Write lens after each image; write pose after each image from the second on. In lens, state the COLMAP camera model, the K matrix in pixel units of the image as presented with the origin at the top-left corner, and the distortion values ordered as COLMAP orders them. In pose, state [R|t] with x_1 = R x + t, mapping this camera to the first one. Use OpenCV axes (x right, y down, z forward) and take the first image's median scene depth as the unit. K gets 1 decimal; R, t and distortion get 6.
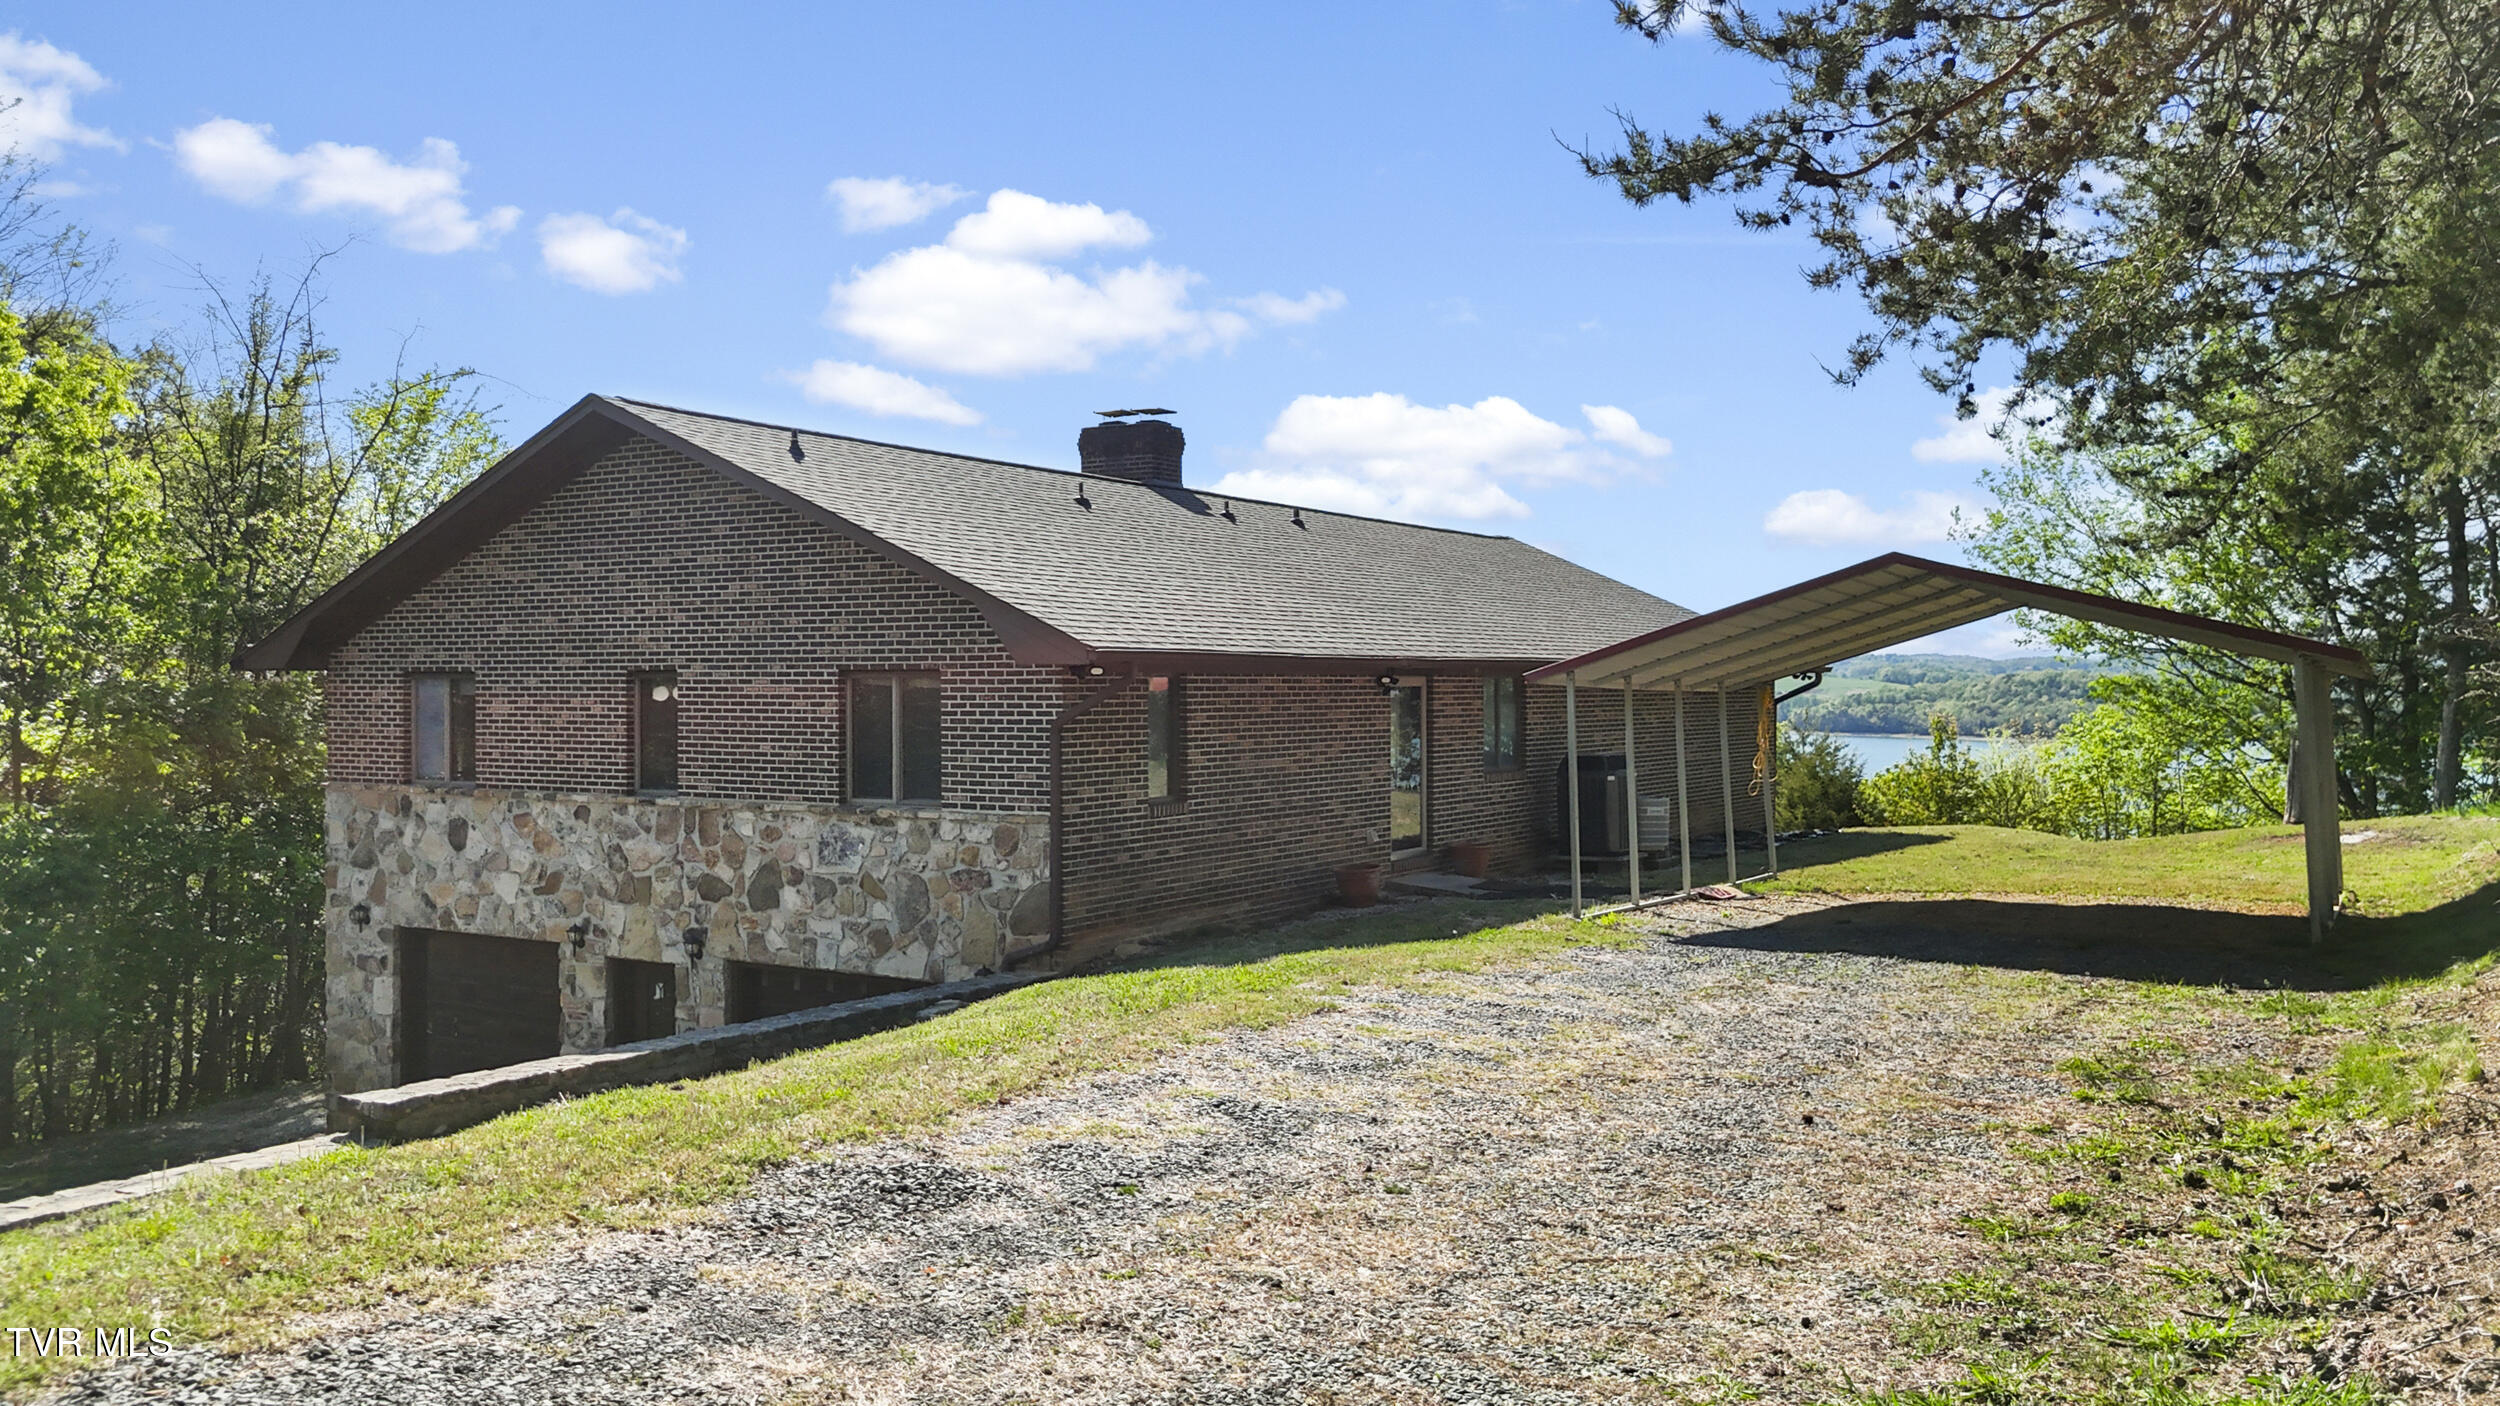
lens RADIAL K [[1853.3, 0, 1259.6], [0, 1853.3, 669.3], [0, 0, 1]] dist [0.093073, -0.106685]
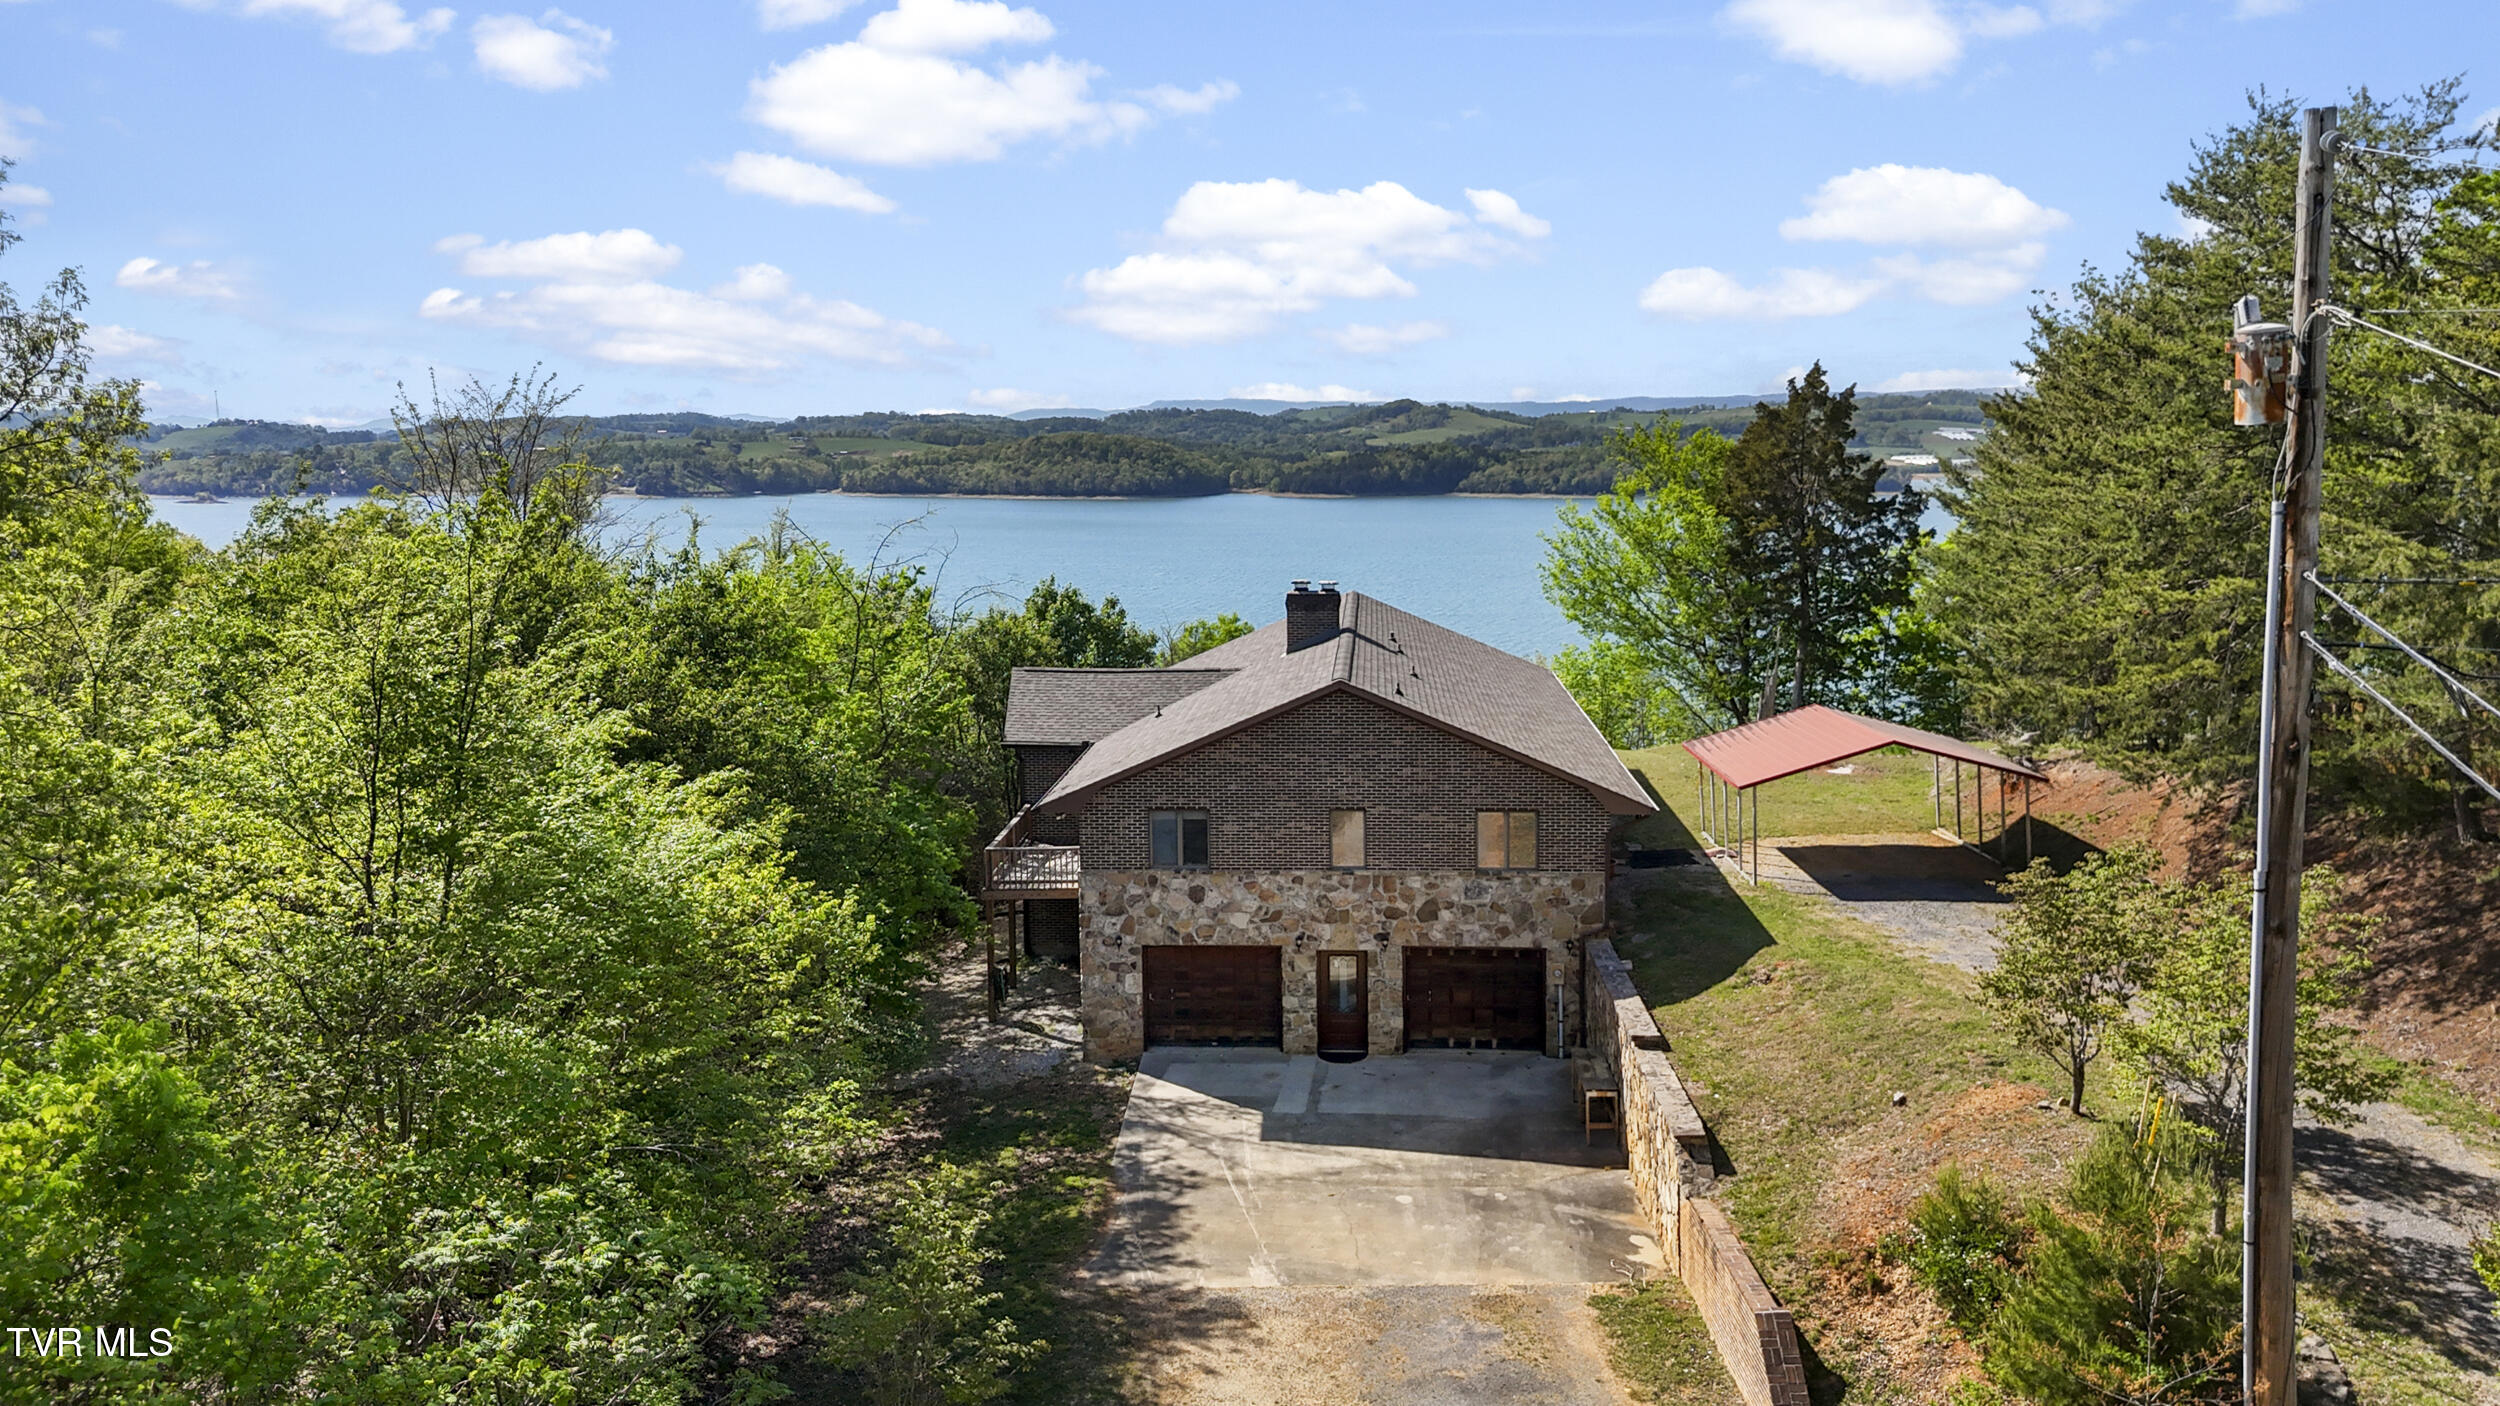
lens RADIAL K [[1842.7, 0, 1252.9], [0, 1842.7, 653.2], [0, 0, 1]] dist [0.102762, -0.105005]
pose [[0.876201, -0.065327, 0.477498, -1.365990], [0.007052, 0.992402, 0.122832, -0.414650], [-0.481894, -0.104258, 0.870005, -0.665071]]
